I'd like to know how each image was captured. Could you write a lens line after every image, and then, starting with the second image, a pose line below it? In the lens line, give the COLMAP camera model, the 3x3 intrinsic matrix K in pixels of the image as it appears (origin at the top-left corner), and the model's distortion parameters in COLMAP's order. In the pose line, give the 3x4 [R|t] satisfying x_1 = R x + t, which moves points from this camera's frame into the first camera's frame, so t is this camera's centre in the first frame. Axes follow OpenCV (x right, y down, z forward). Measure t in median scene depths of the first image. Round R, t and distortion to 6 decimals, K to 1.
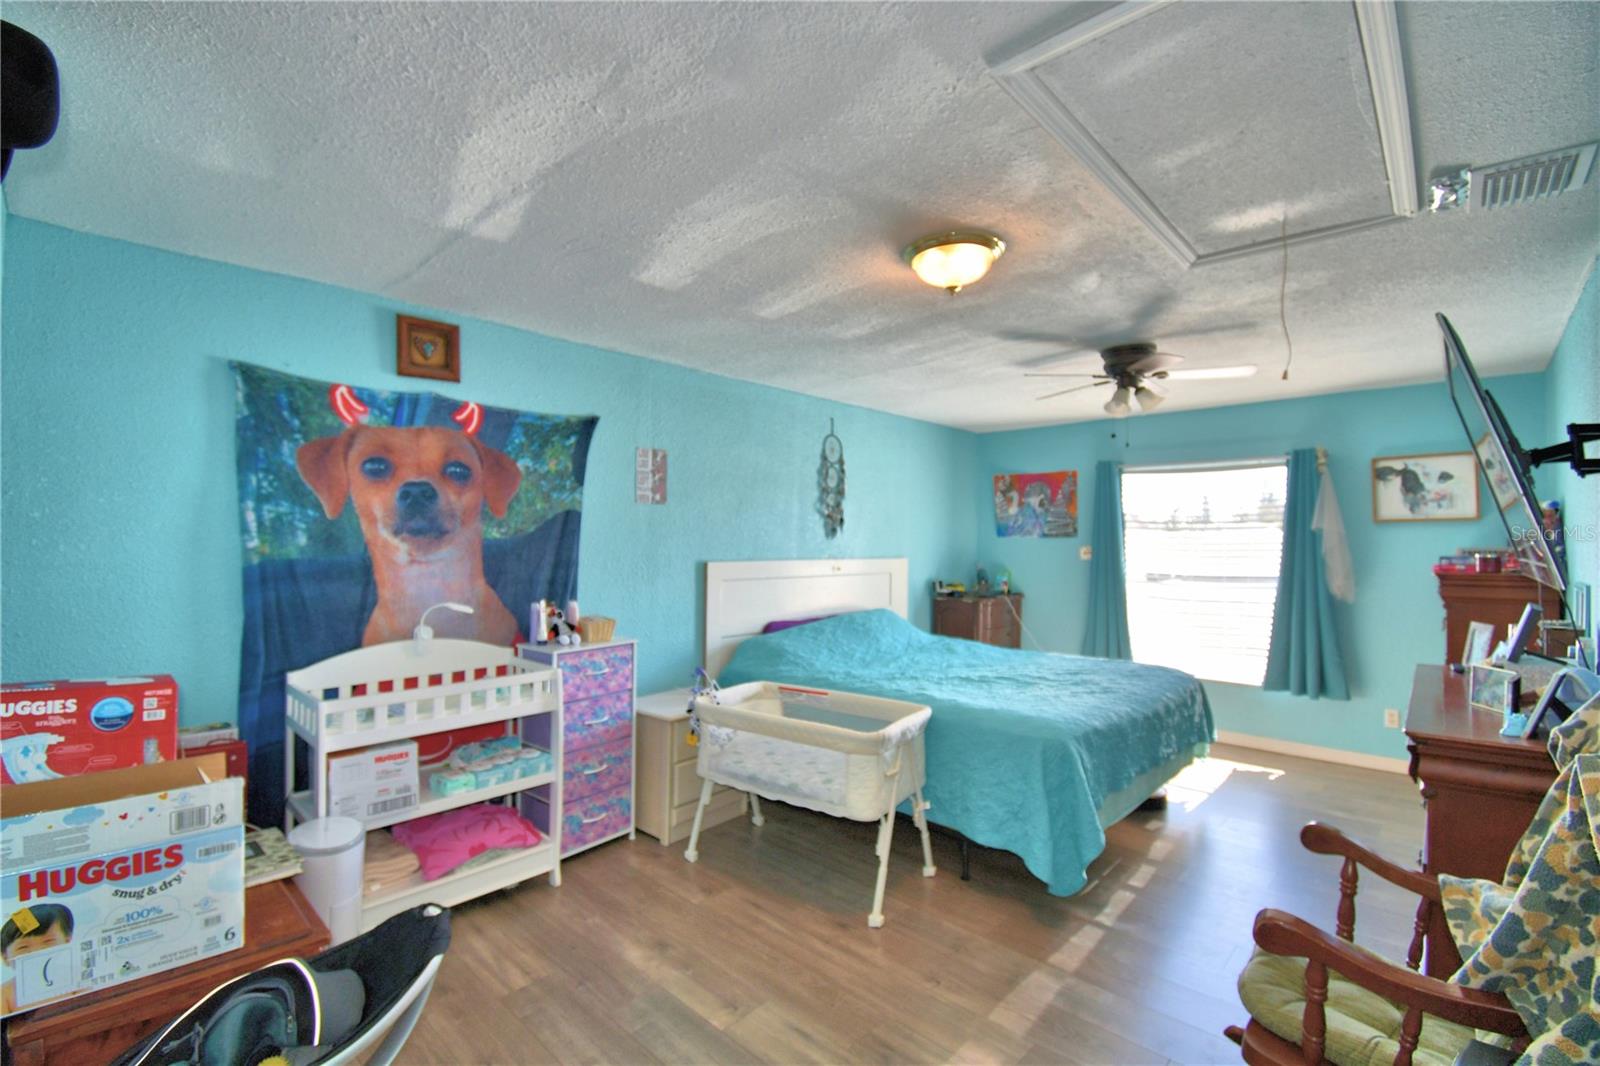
lens RADIAL K [[701.2, 0, 788.8], [0, 701.2, 535.1], [0, 0, 1]] dist [0.008696, -0.015530]
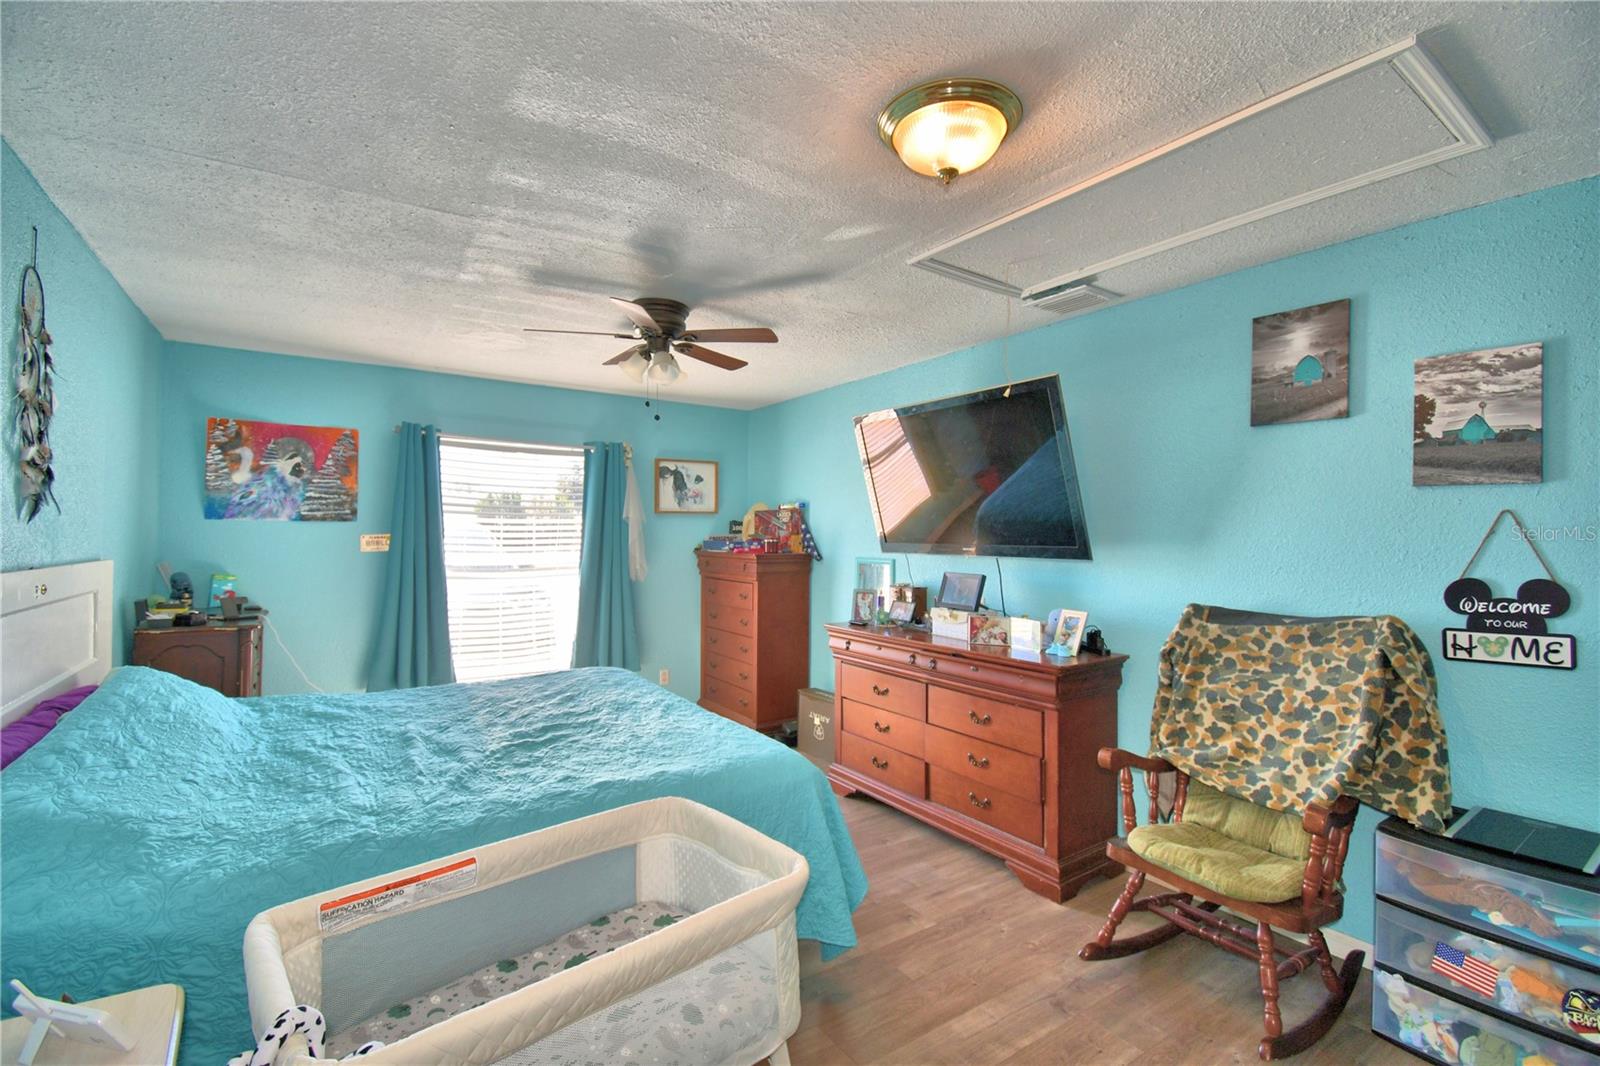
lens RADIAL K [[701.2, 0, 804.3], [0, 701.2, 536.8], [0, 0, 1]] dist [0.008696, -0.015530]
pose [[0.222516, -0.005787, 0.974912, -0.213946], [-0.015183, 0.999841, 0.009401, 0.005413], [-0.974811, -0.016894, 0.222393, 0.423830]]
